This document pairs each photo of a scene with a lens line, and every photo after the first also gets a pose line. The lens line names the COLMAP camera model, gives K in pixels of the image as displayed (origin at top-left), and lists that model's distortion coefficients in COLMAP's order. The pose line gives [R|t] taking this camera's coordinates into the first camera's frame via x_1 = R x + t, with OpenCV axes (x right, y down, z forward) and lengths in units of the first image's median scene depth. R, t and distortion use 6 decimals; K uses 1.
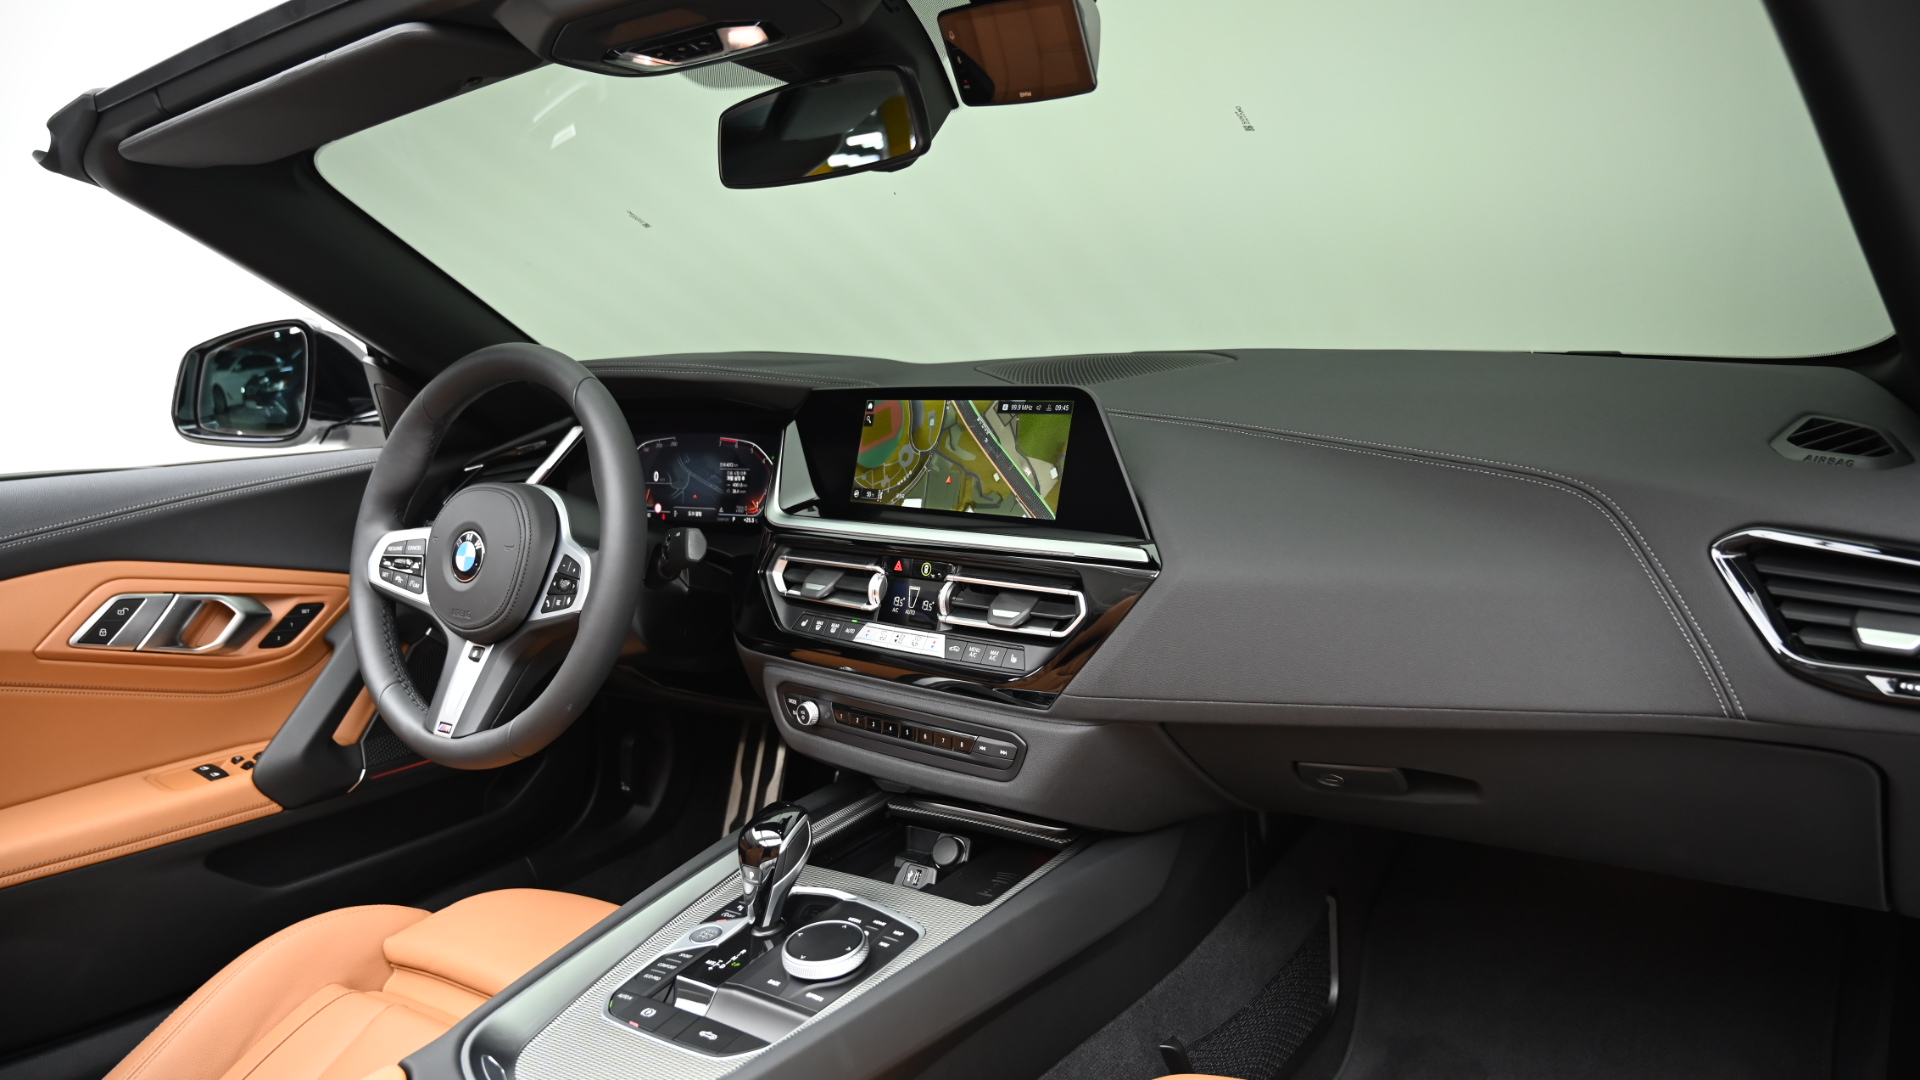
lens RADIAL K [[1291.7, 0, 960.0], [0, 1291.7, 540.0], [0, 0, 1]] dist [0.000691, 0.000656]
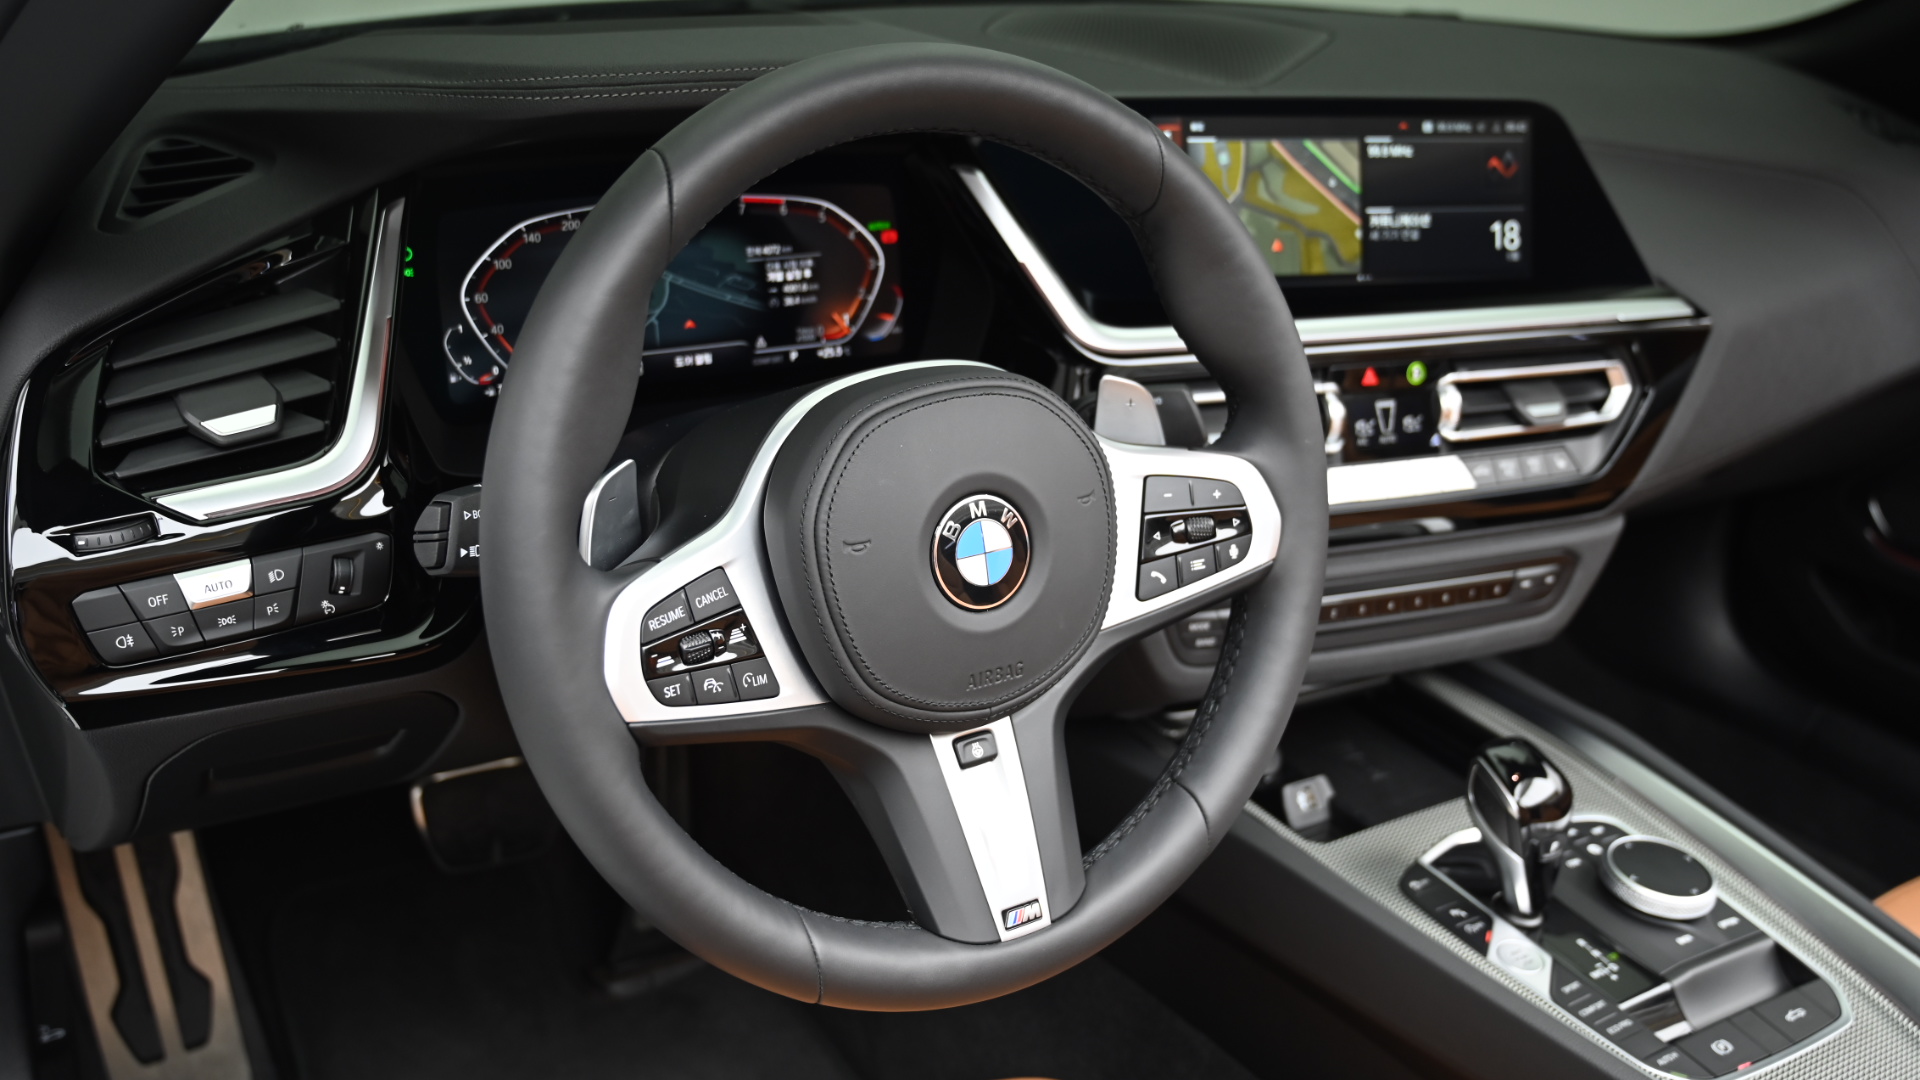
lens RADIAL K [[1831.4, 0, 960.0], [0, 1831.4, 540.0], [0, 0, 1]] dist [-0.005388, 0.014196]
pose [[0.392215, -0.278092, 0.876831, -0.932873], [0.061109, 0.958979, 0.276811, -0.165456], [-0.917841, -0.054987, 0.393121, 0.759164]]
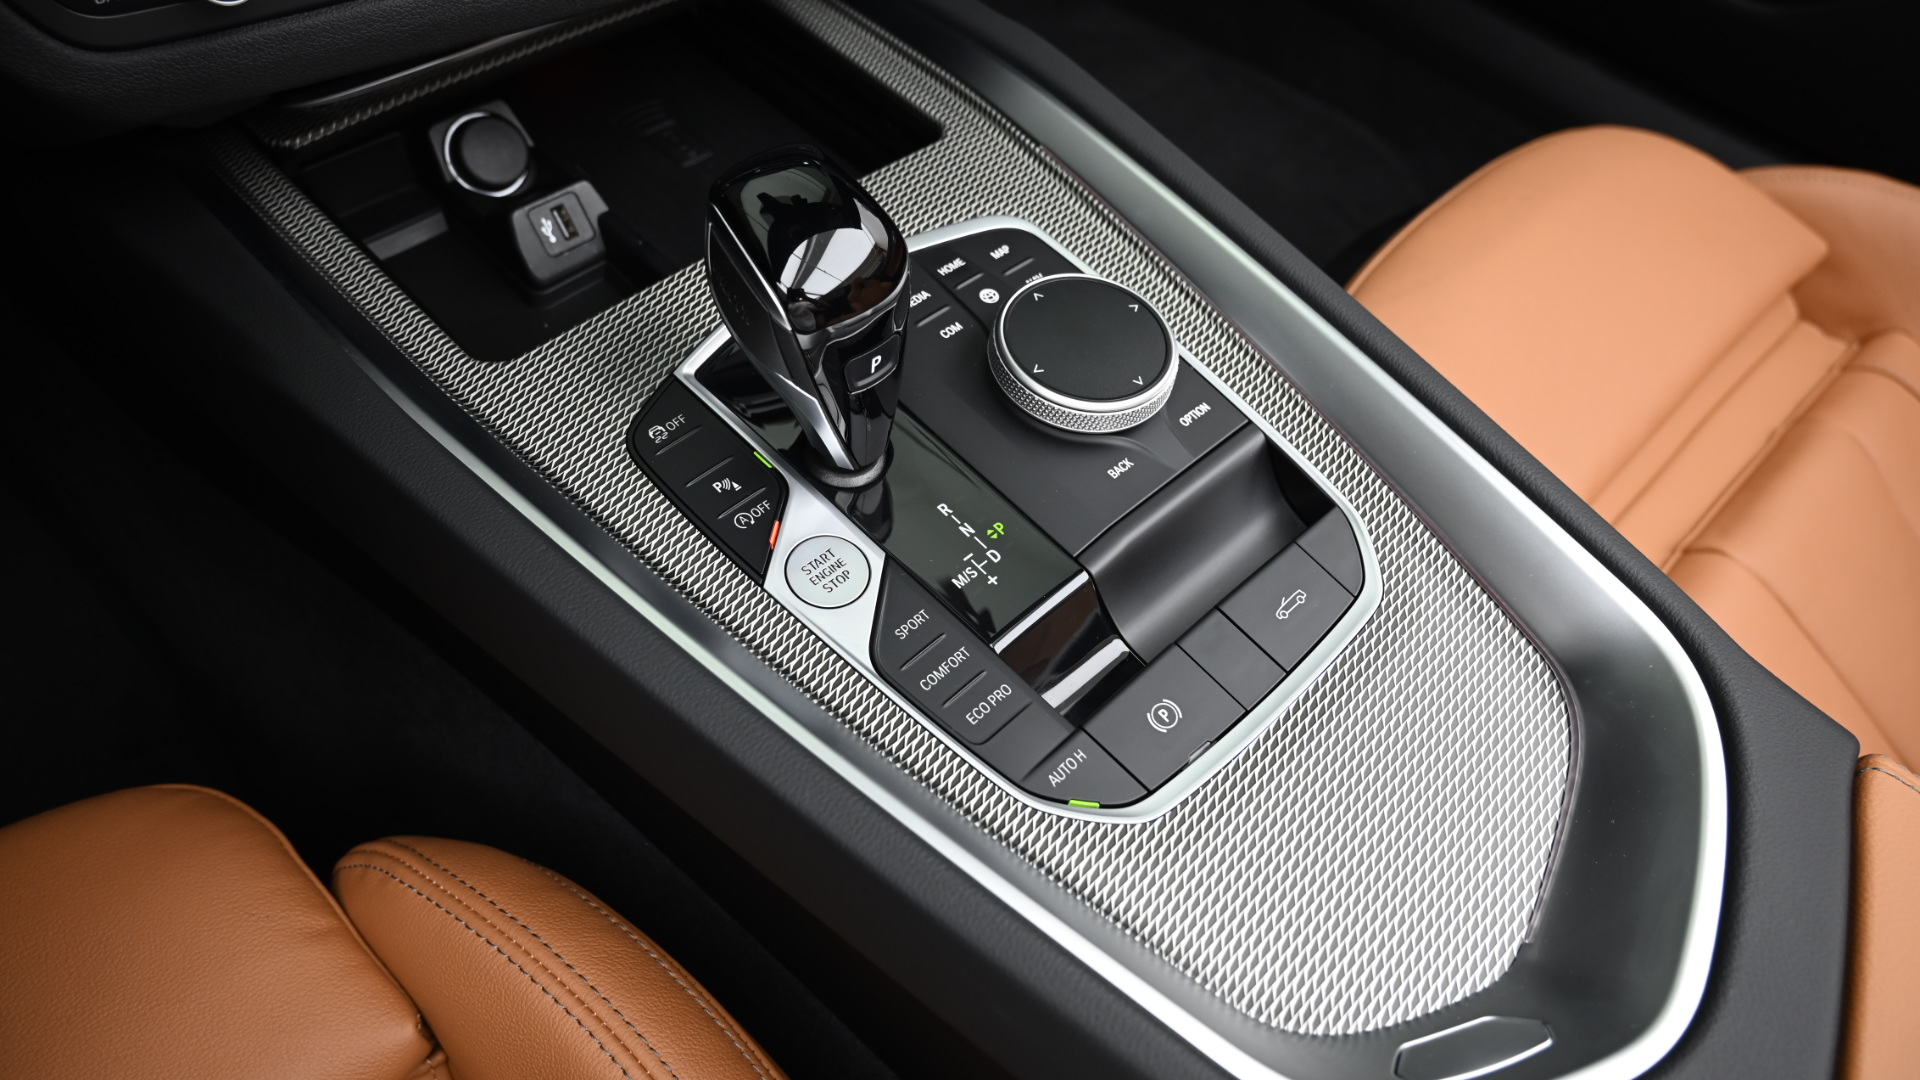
lens RADIAL K [[1291.7, 0, 960.0], [0, 1291.7, 540.0], [0, 0, 1]] dist [0.000691, 0.000656]
pose [[0.186603, -0.727013, 0.660780, -0.365227], [0.062920, 0.680057, 0.730454, 0.020913], [-0.980418, -0.094729, 0.172645, 0.754577]]
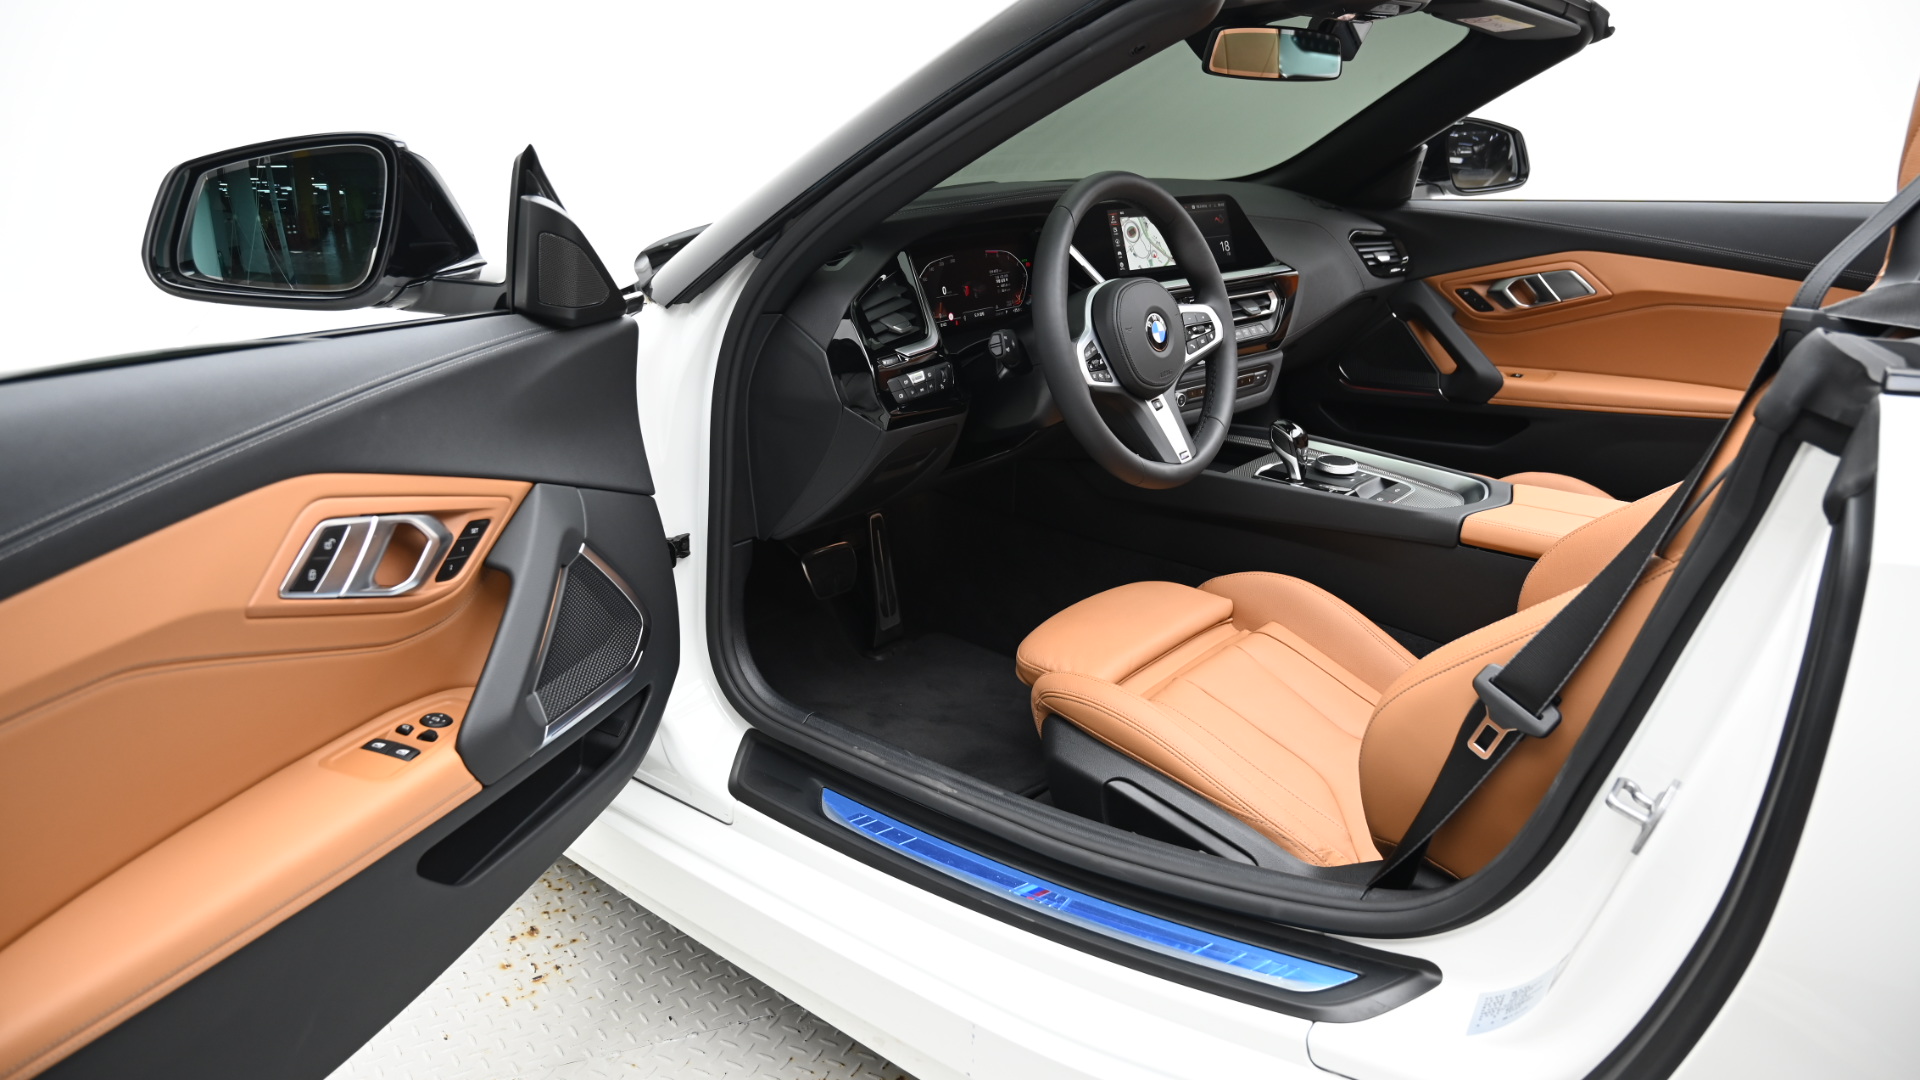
lens RADIAL K [[1291.7, 0, 960.0], [0, 1291.7, 540.0], [0, 0, 1]] dist [0.000691, 0.000656]
pose [[0.104118, -0.265327, 0.958520, -1.745446], [0.169463, 0.954398, 0.245778, -0.146140], [-0.980021, 0.136844, 0.144333, 1.033930]]
